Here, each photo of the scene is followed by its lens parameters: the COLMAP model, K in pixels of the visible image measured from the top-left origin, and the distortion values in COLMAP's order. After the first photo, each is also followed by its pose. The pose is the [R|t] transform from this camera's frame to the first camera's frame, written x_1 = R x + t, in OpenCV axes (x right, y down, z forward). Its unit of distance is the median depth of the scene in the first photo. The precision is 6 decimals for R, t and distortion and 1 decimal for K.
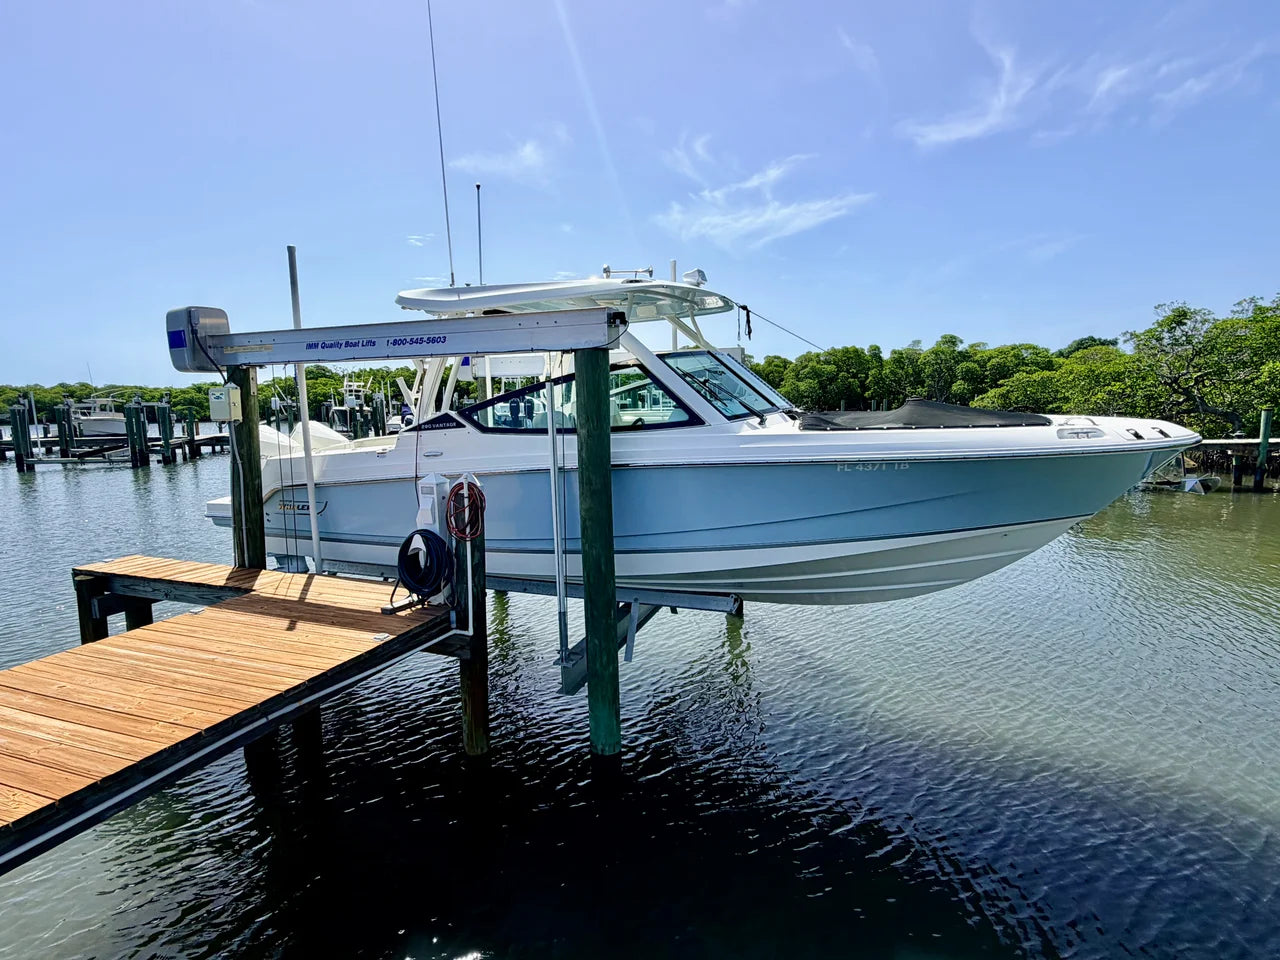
lens RADIAL K [[694.7, 0, 640.0], [0, 694.7, 480.0], [0, 0, 1]] dist [0.002626, 0.000039]
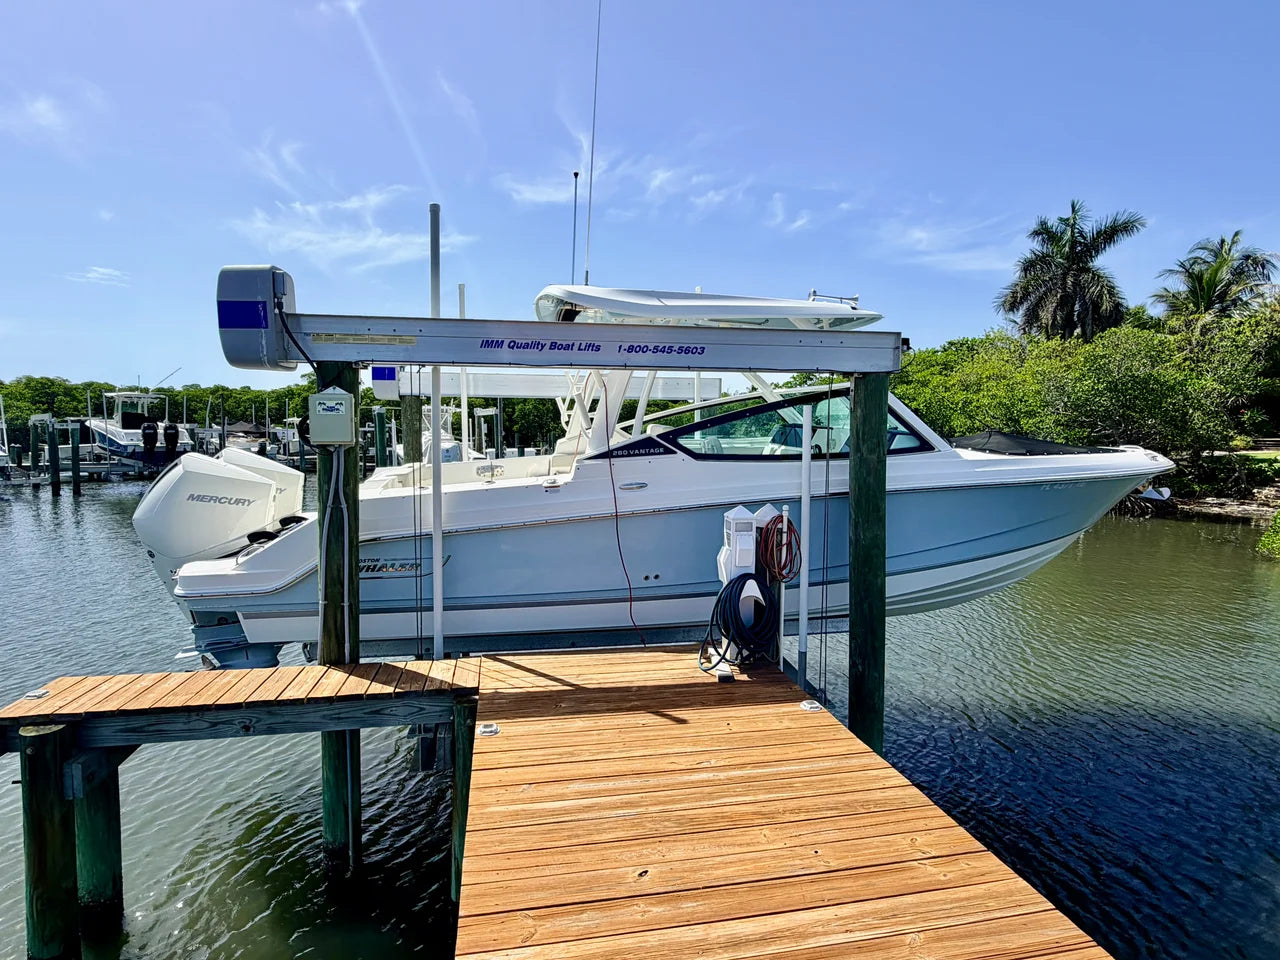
lens RADIAL K [[694.7, 0, 640.0], [0, 694.7, 480.0], [0, 0, 1]] dist [0.002626, 0.000039]
pose [[0.845598, -0.019041, 0.533481, -0.702263], [0.044684, 0.998381, -0.035193, -0.014616], [-0.531947, 0.053597, 0.845080, 0.286674]]
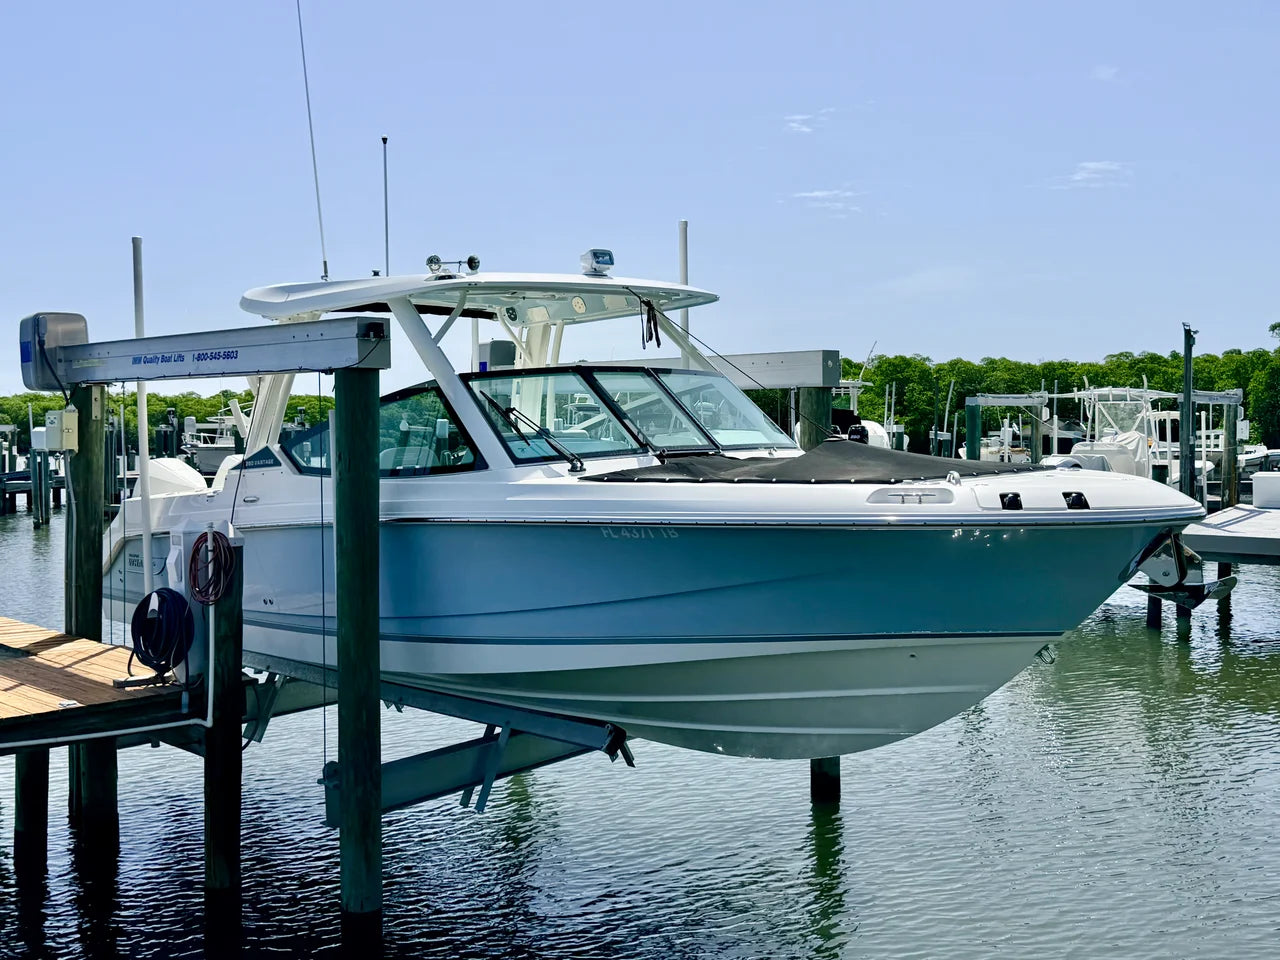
lens RADIAL K [[1404.1, 0, 640.0], [0, 1404.1, 480.0], [0, 0, 1]] dist [0.258124, -0.806830]
pose [[0.912737, 0.029981, -0.407446, 0.706029], [-0.061404, 0.996042, -0.064262, 0.015110], [0.403906, 0.083673, 0.910966, -0.251415]]
